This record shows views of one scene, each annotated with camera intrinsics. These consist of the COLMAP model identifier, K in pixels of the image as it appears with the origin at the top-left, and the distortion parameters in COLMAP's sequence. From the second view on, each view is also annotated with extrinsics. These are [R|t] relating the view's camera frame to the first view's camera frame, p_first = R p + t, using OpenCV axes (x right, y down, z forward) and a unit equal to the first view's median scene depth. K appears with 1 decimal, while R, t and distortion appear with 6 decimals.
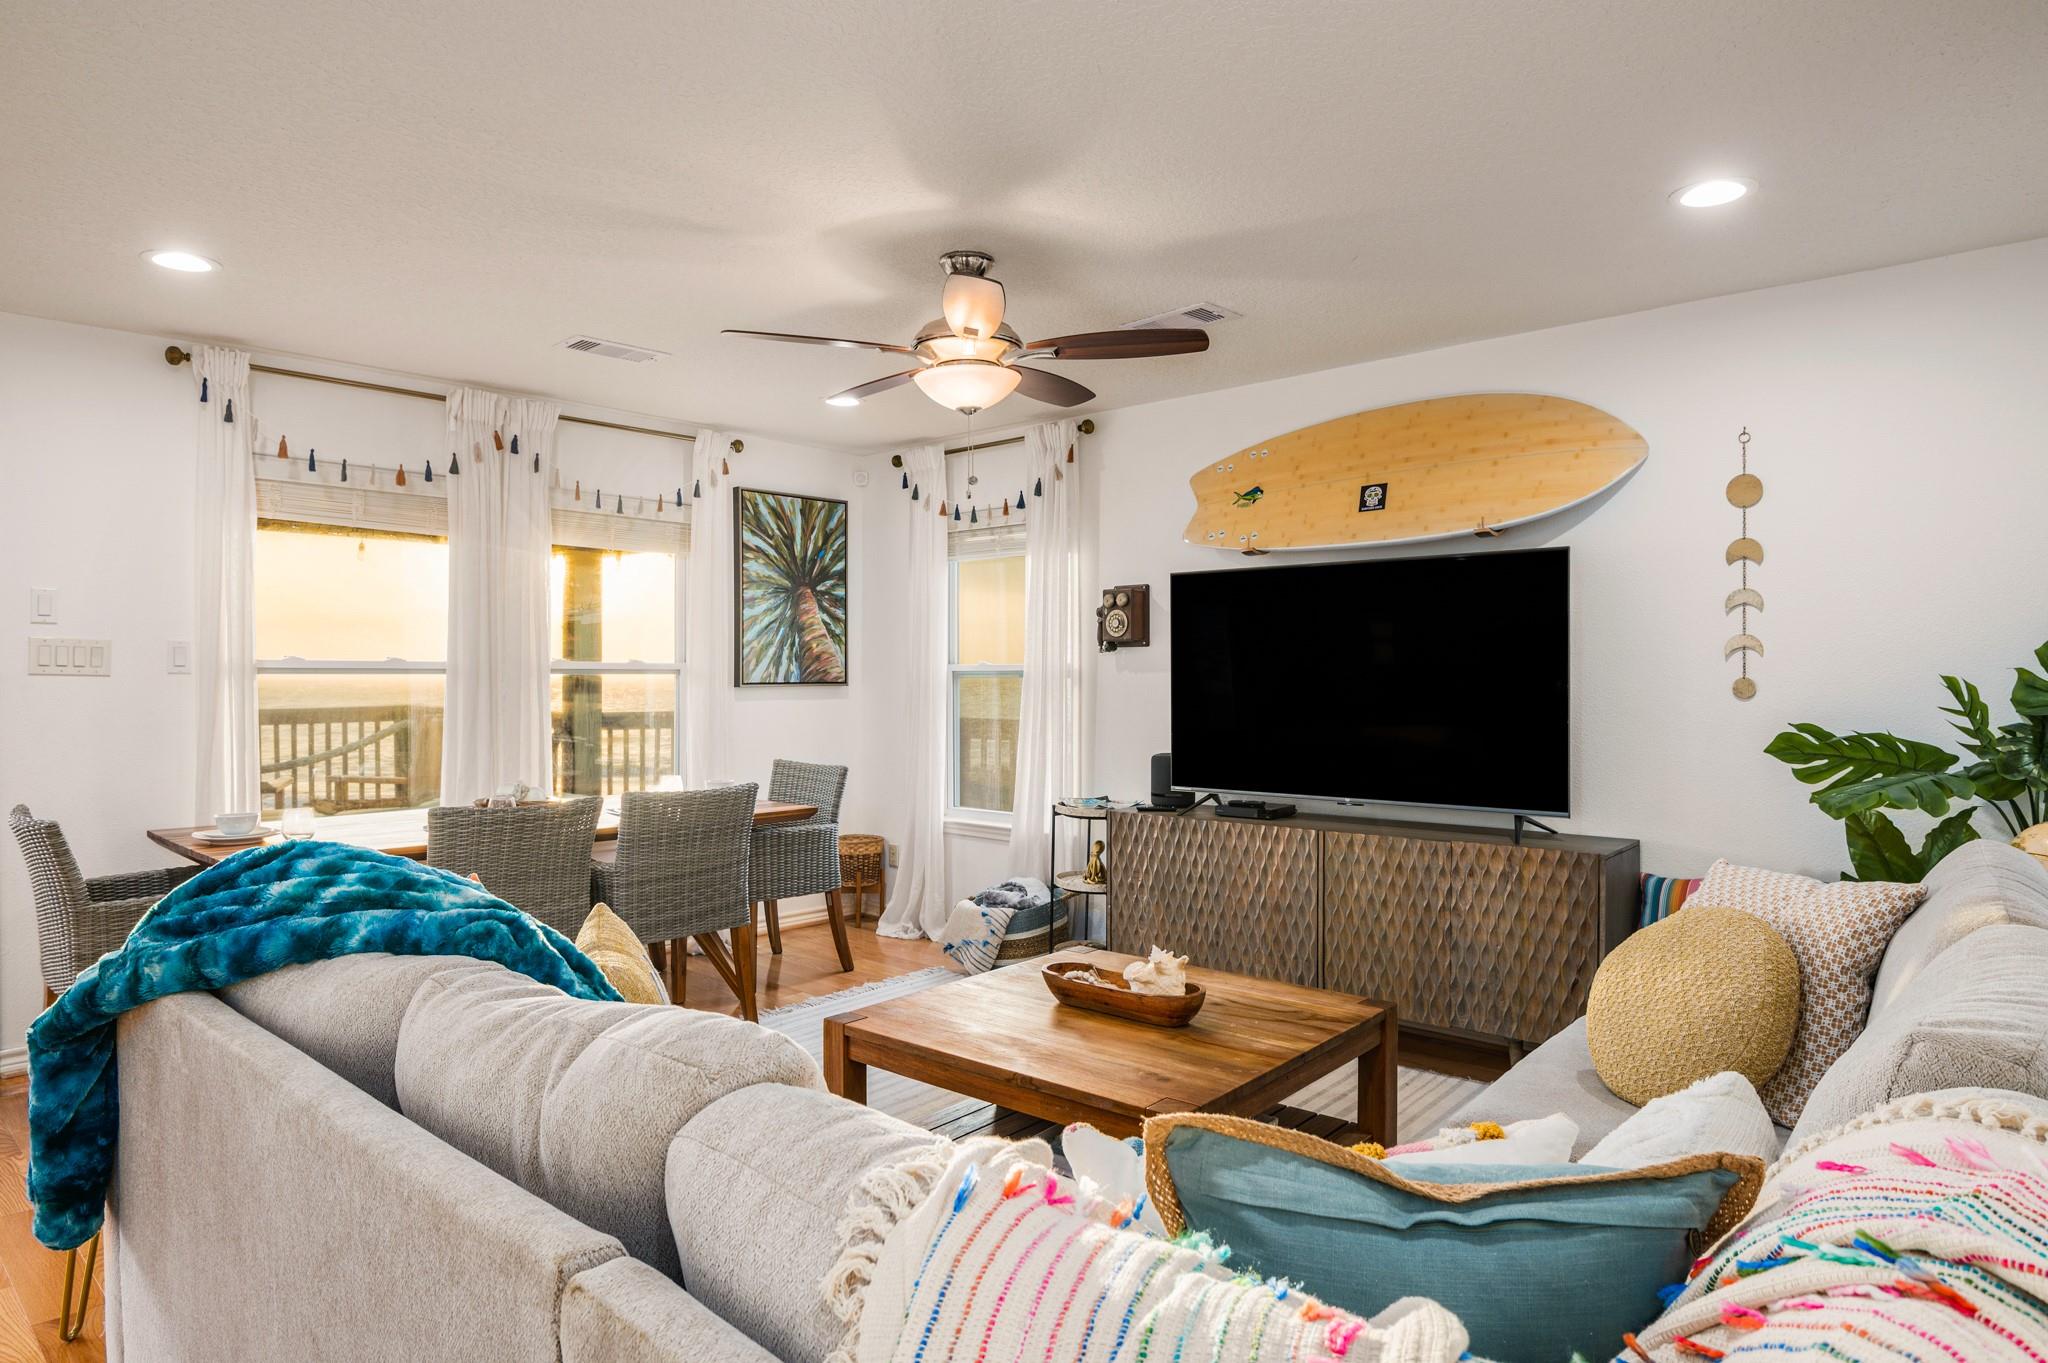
lens RADIAL K [[1169.3, 0, 1024.0], [0, 1169.3, 681.5], [0, 0, 1]] dist [-0.020070, -0.000315]
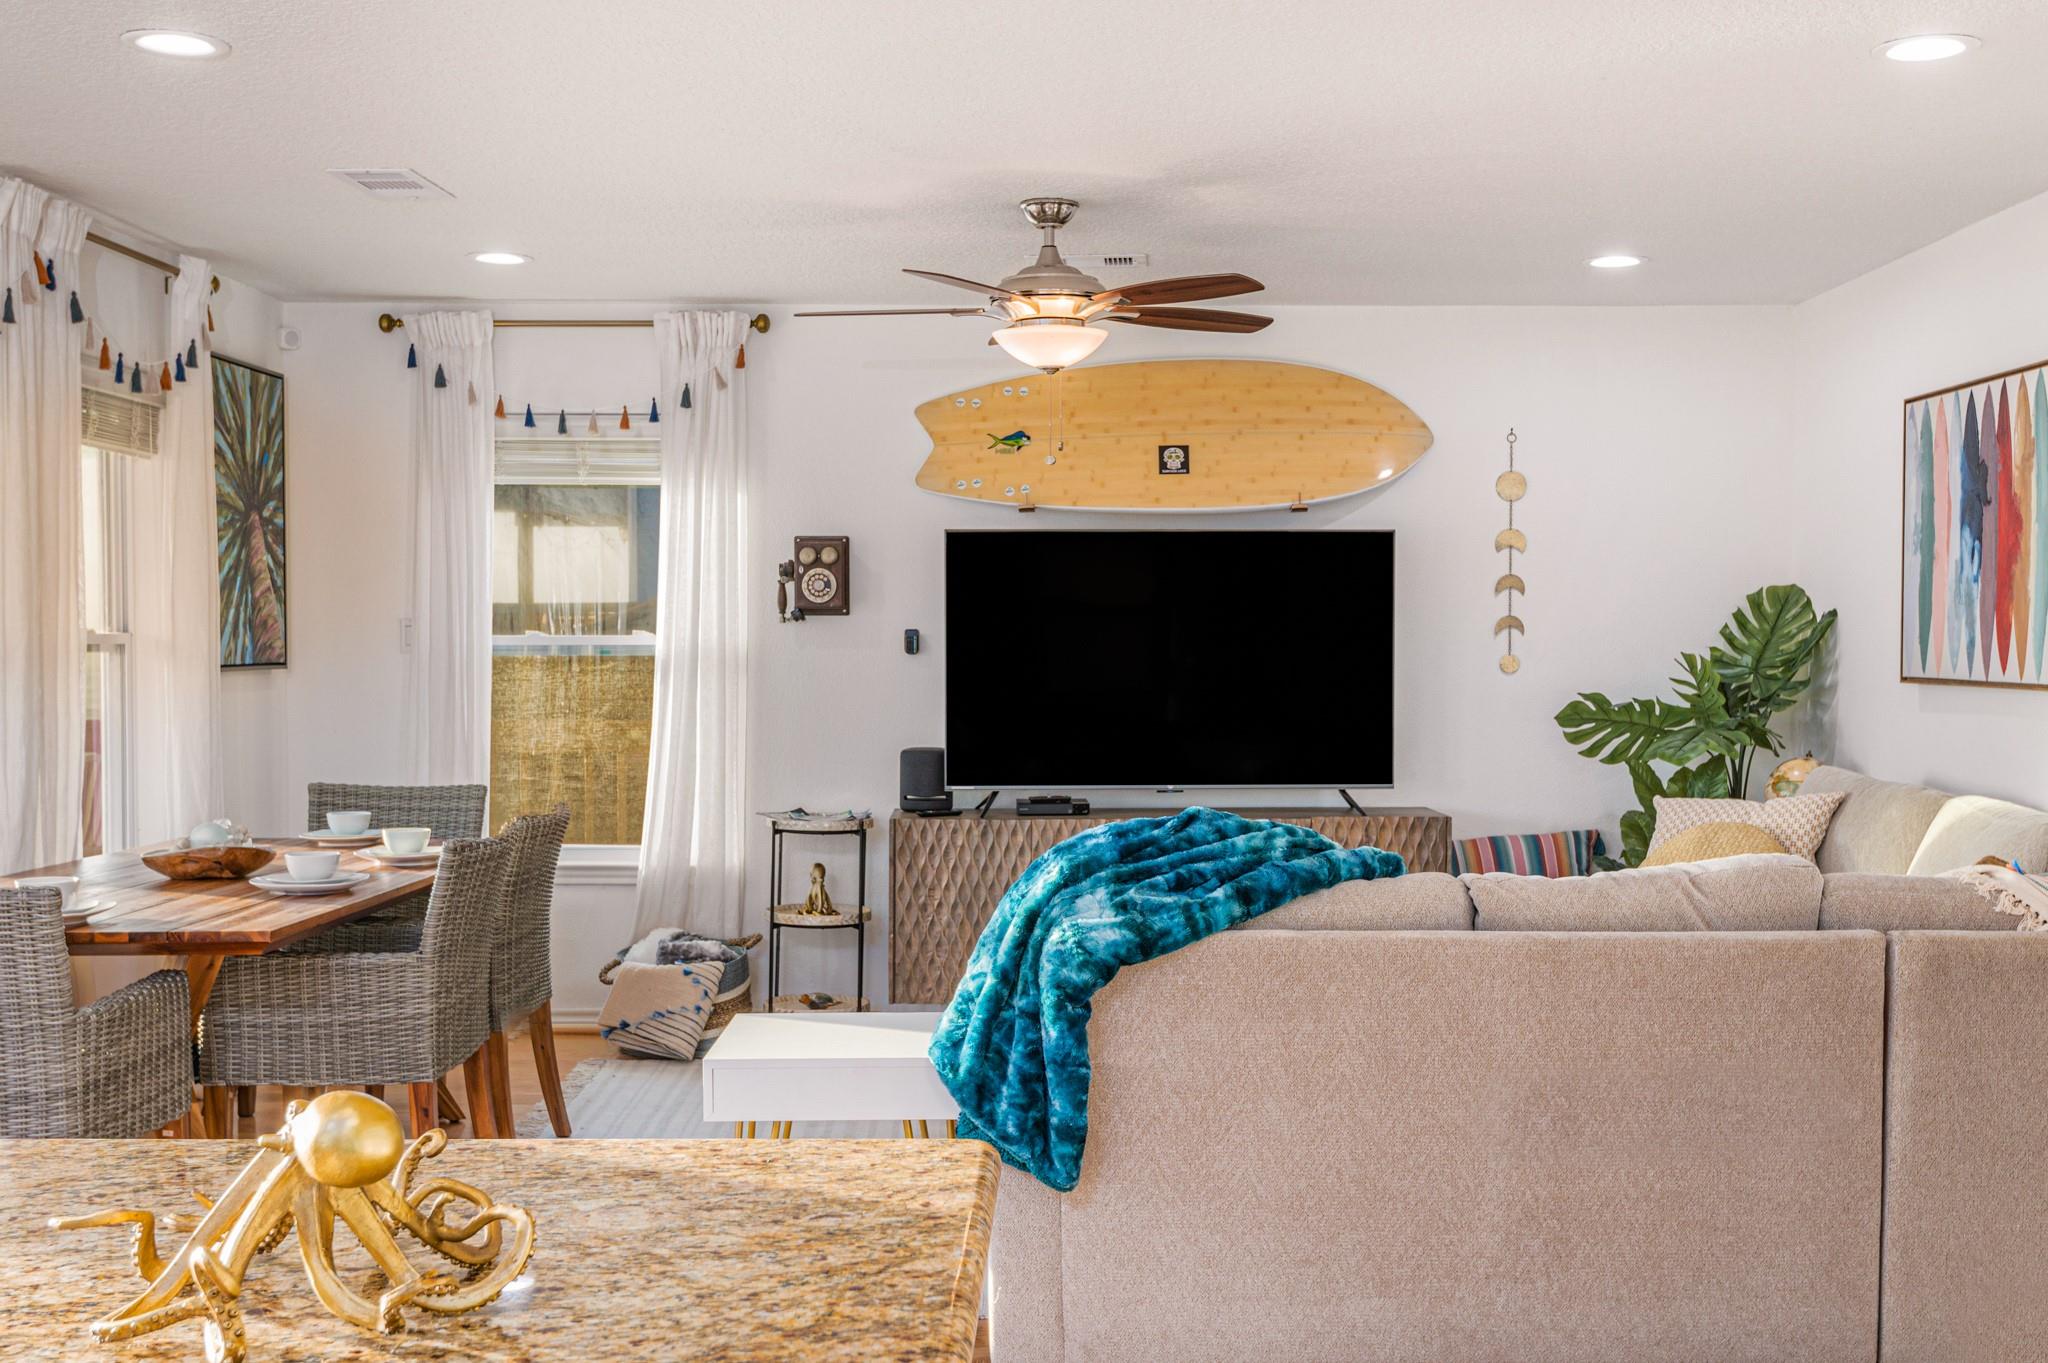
lens RADIAL K [[2155.8, 0, 1029.1], [0, 2155.8, 710.9], [0, 0, 1]] dist [0.004210, -0.013195]
pose [[0.749720, -0.021886, 0.661393, -0.838309], [0.003057, 0.999557, 0.029610, -0.008957], [-0.661748, -0.020177, 0.749455, -0.188595]]
